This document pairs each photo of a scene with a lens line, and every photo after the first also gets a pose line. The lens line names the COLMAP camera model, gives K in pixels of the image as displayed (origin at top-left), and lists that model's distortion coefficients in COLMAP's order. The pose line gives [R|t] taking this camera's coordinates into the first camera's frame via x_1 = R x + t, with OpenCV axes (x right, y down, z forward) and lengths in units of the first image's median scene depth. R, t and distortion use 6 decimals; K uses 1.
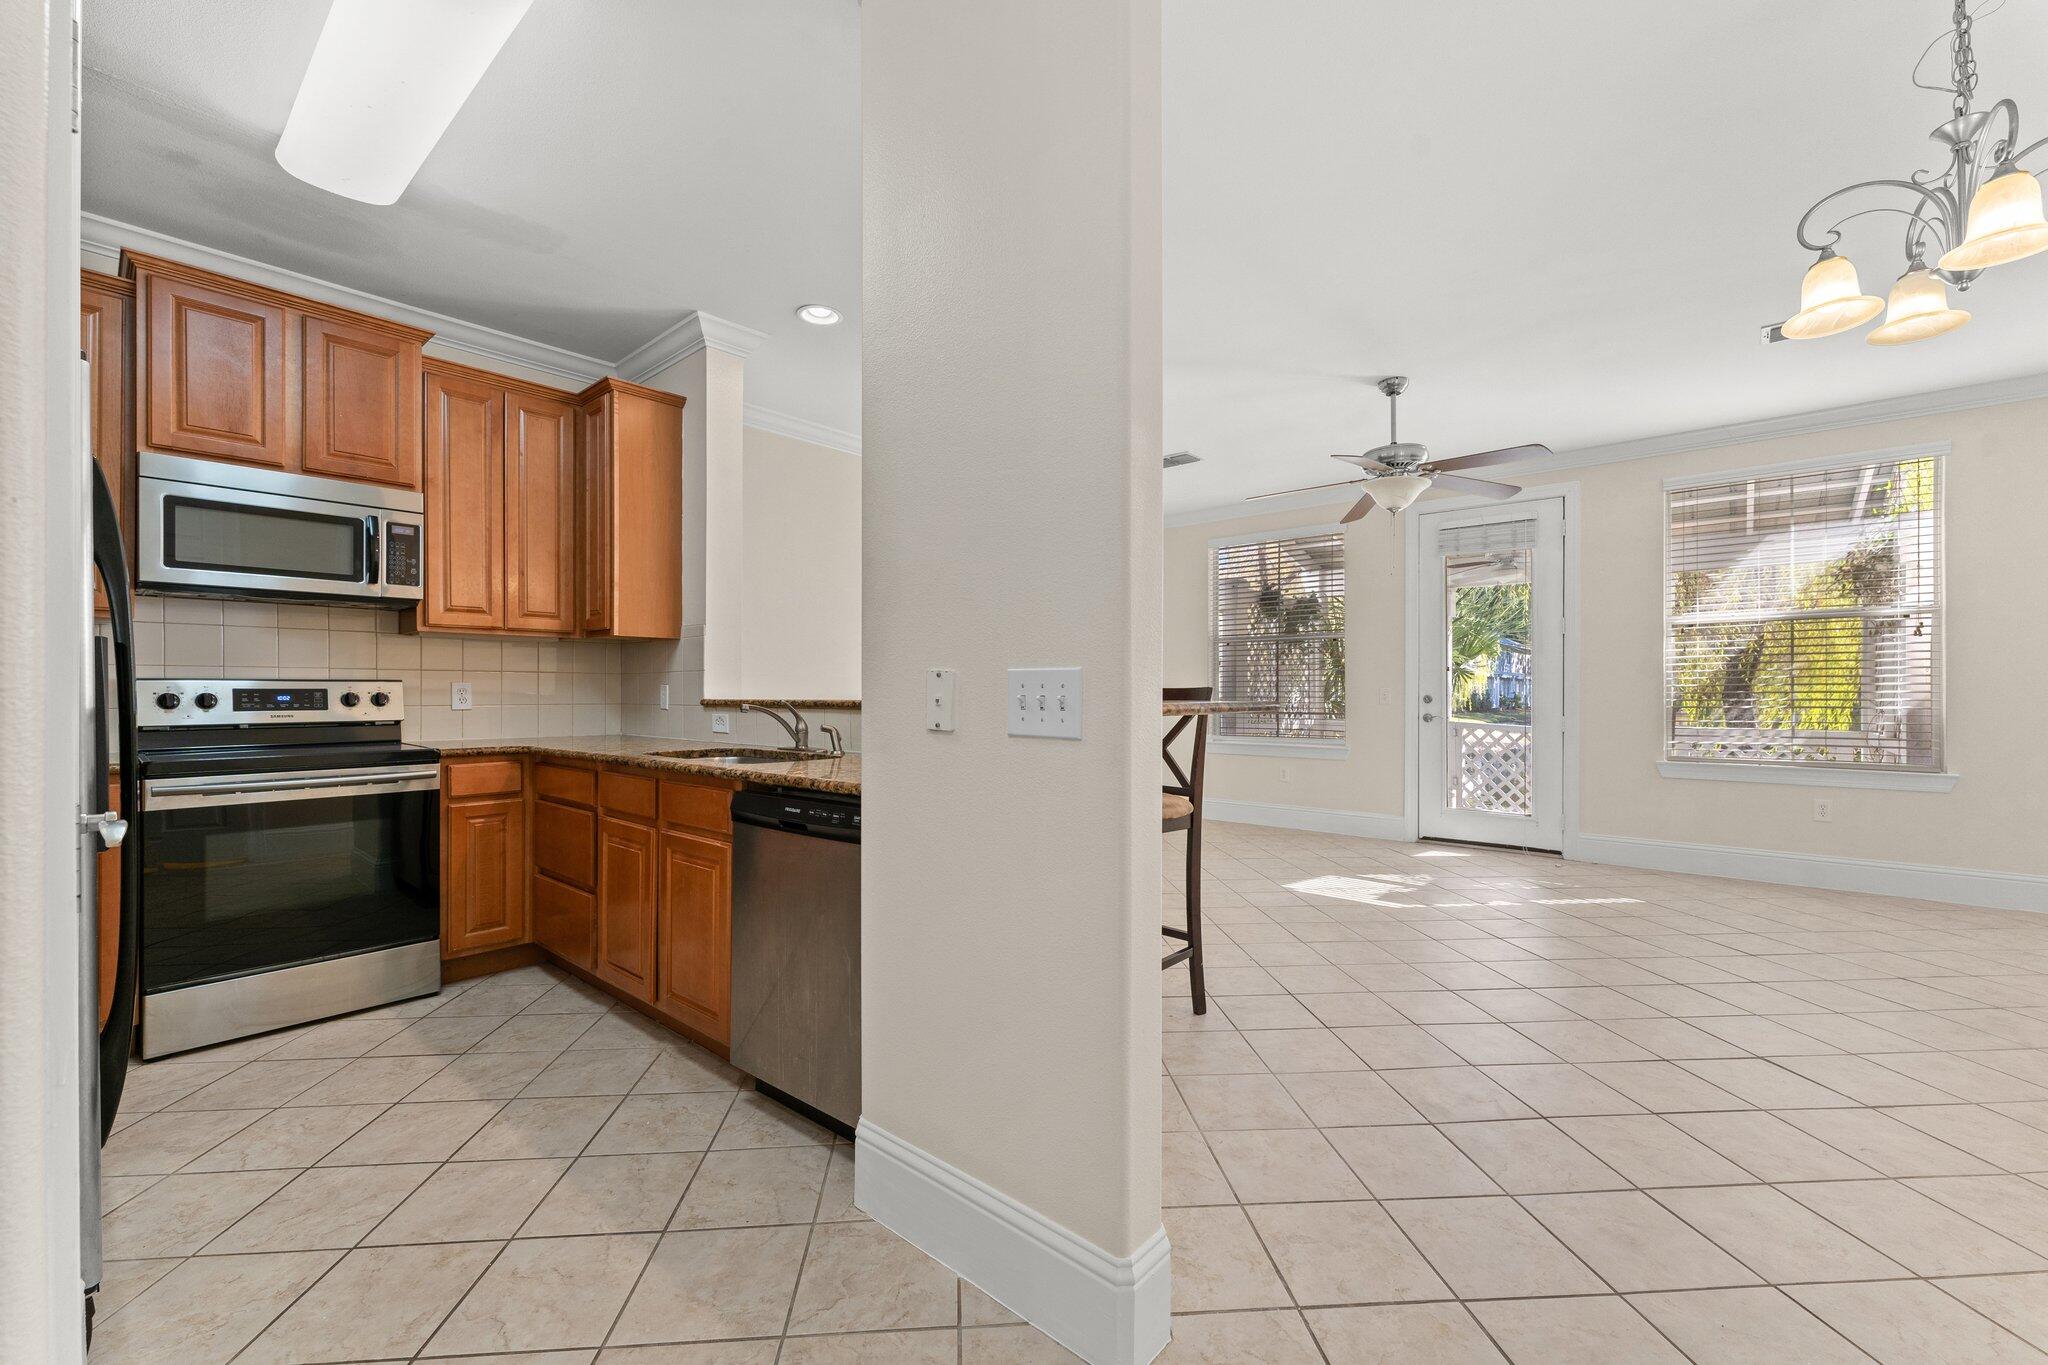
lens RADIAL K [[837.1, 0, 1005.3], [0, 837.1, 689.7], [0, 0, 1]] dist [-0.002446, 0.000651]
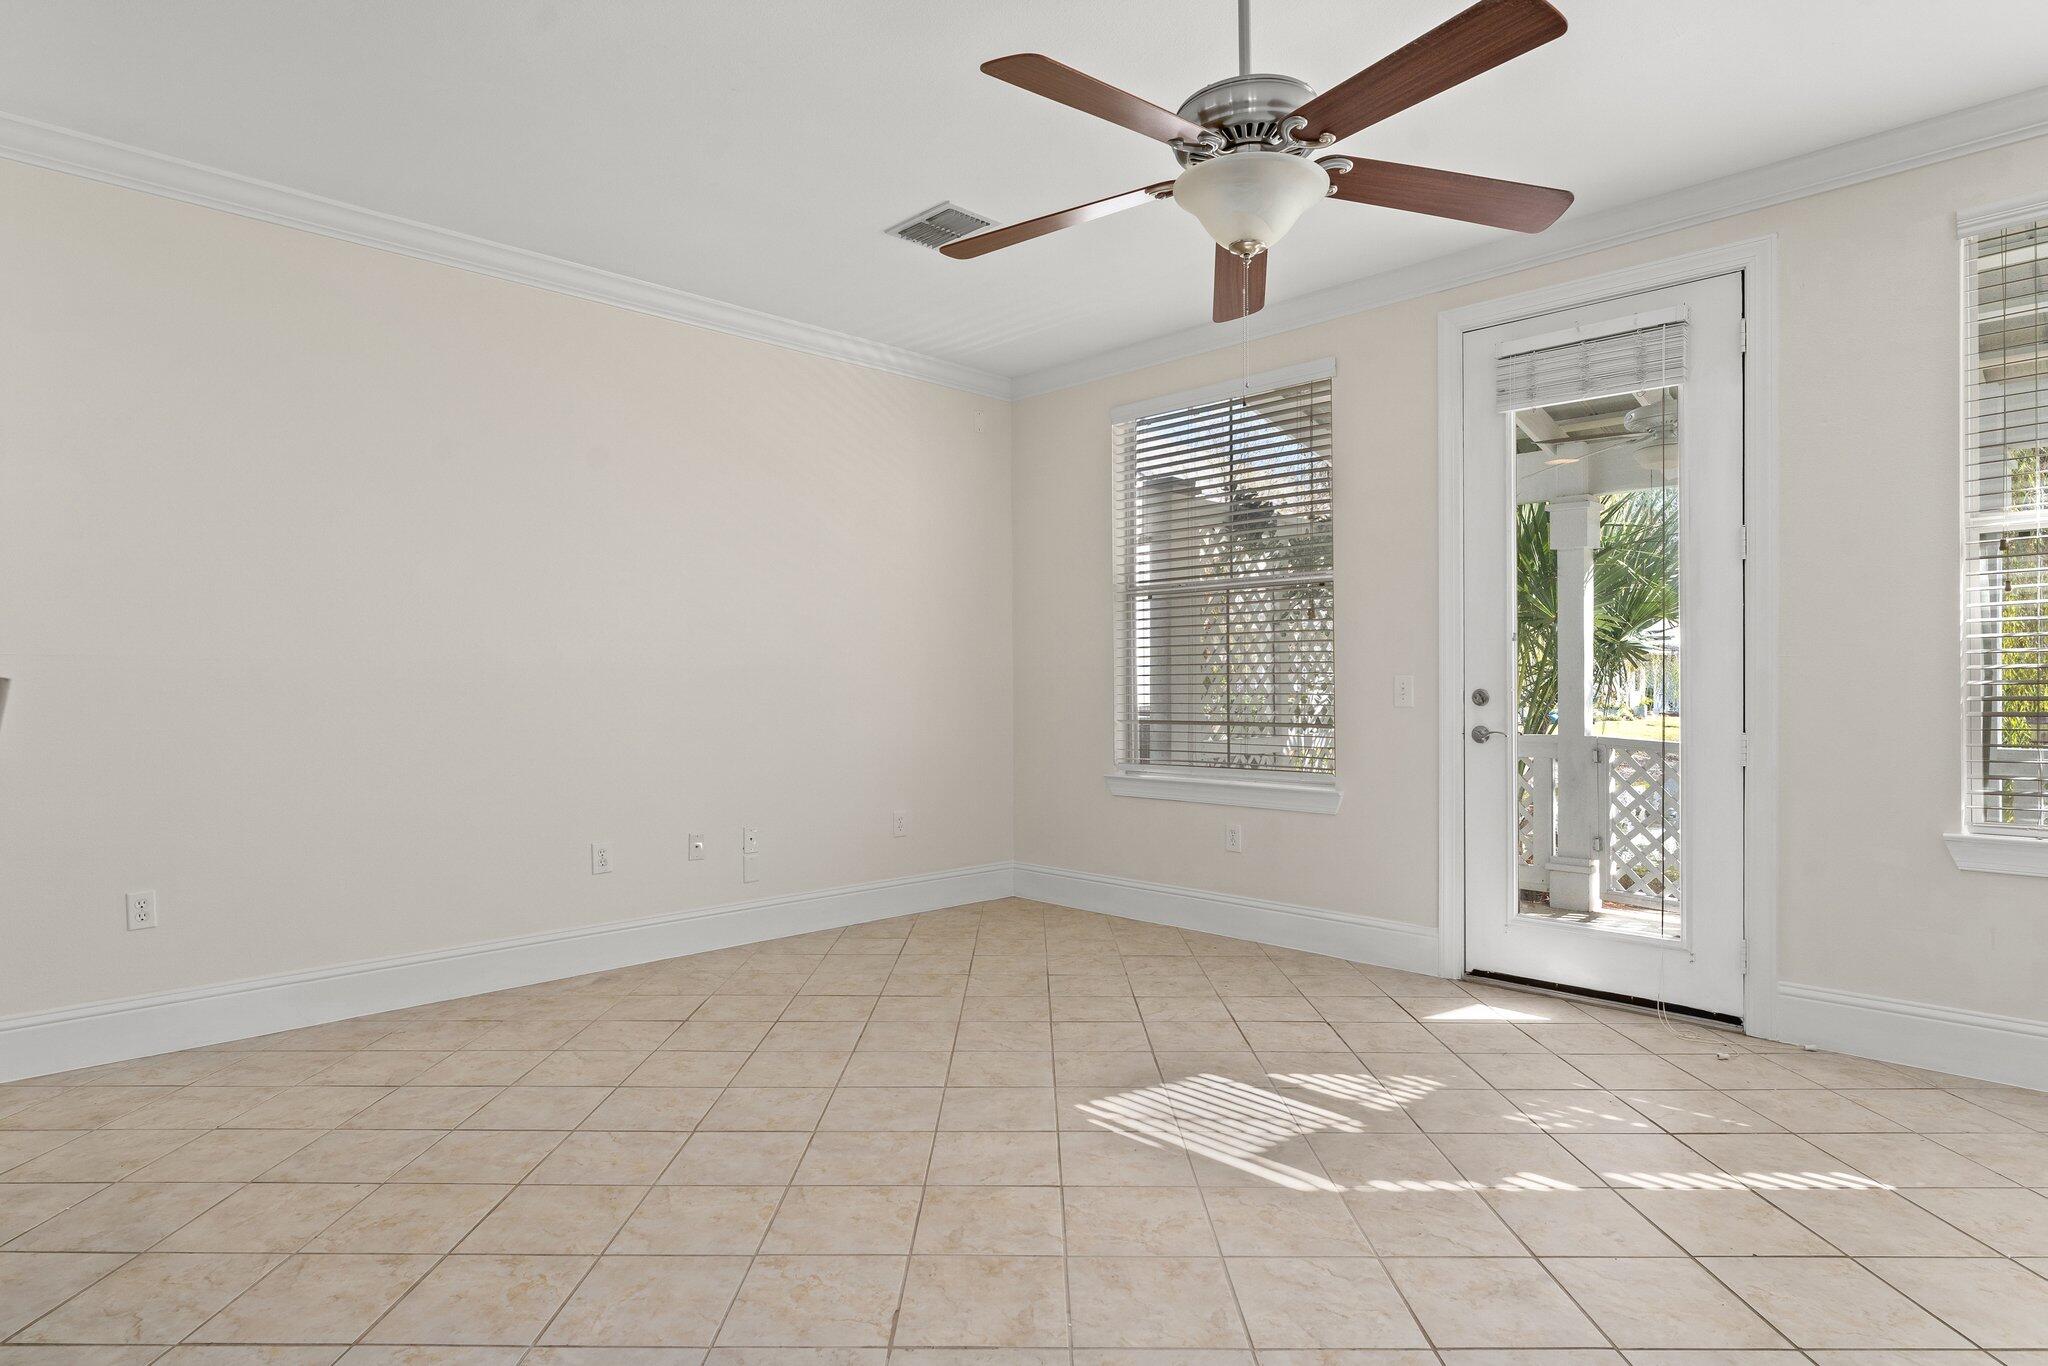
lens RADIAL K [[1122.0, 0, 1011.4], [0, 1122.0, 683.4], [0, 0, 1]] dist [-0.002088, 0.002149]
pose [[0.997298, -0.002962, -0.073398, 0.334810], [0.003056, 0.999995, 0.001168, 0.001518], [0.073394, -0.001389, 0.997302, 0.374417]]
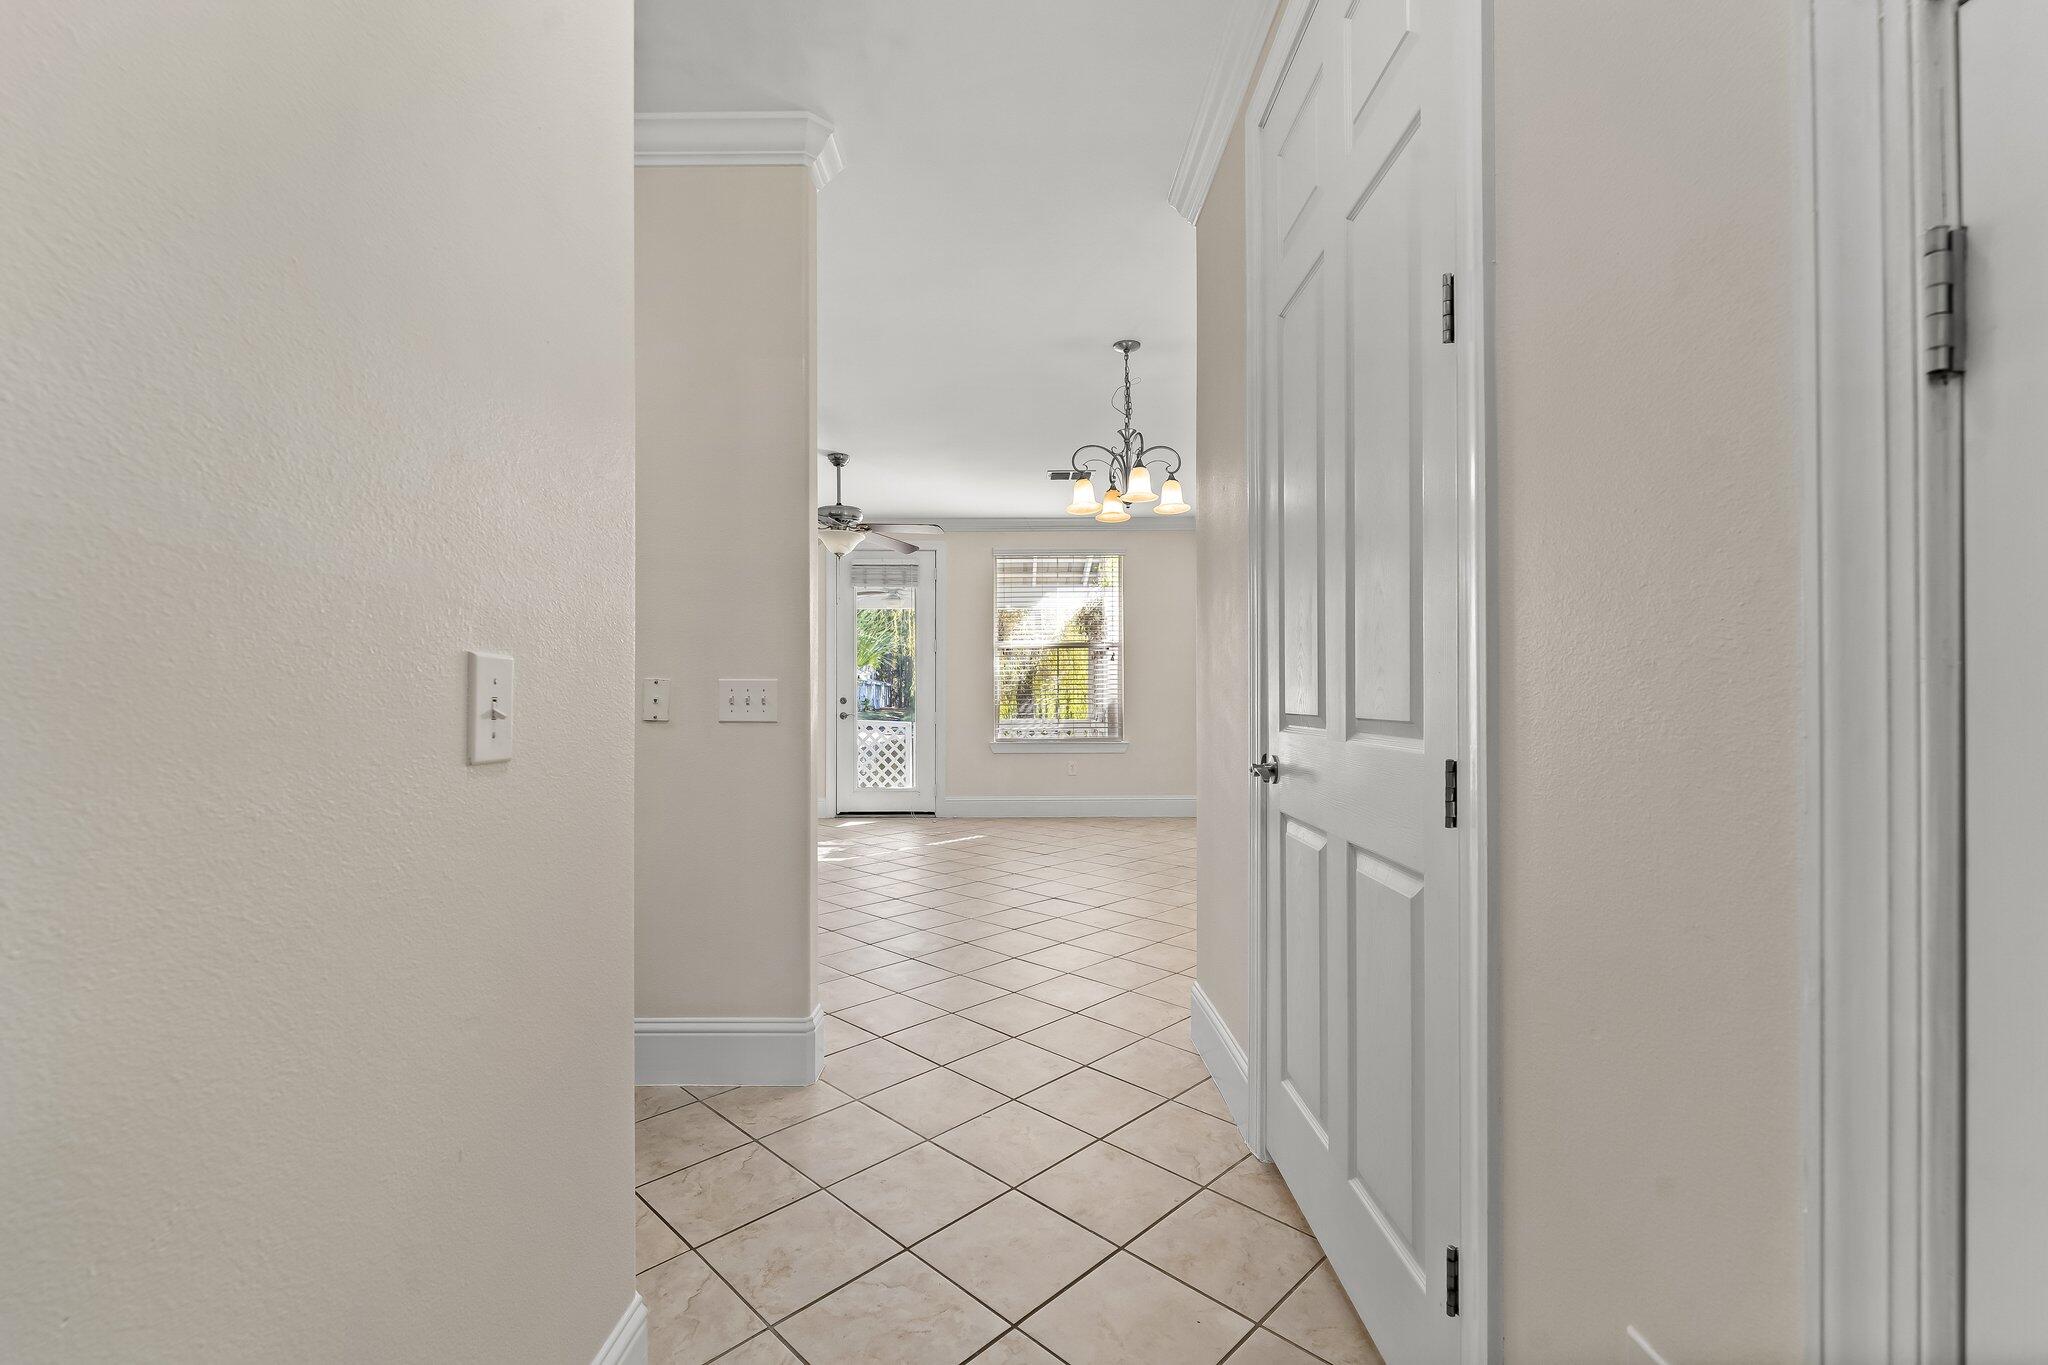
lens RADIAL K [[888.1, 0, 1036.9], [0, 888.1, 700.2], [0, 0, 1]] dist [-0.004390, -0.000110]
pose [[0.734435, -0.006797, 0.678646, -0.215461], [0.001779, 0.999966, 0.008090, 0.000713], [-0.678677, -0.004735, 0.734421, -0.194139]]
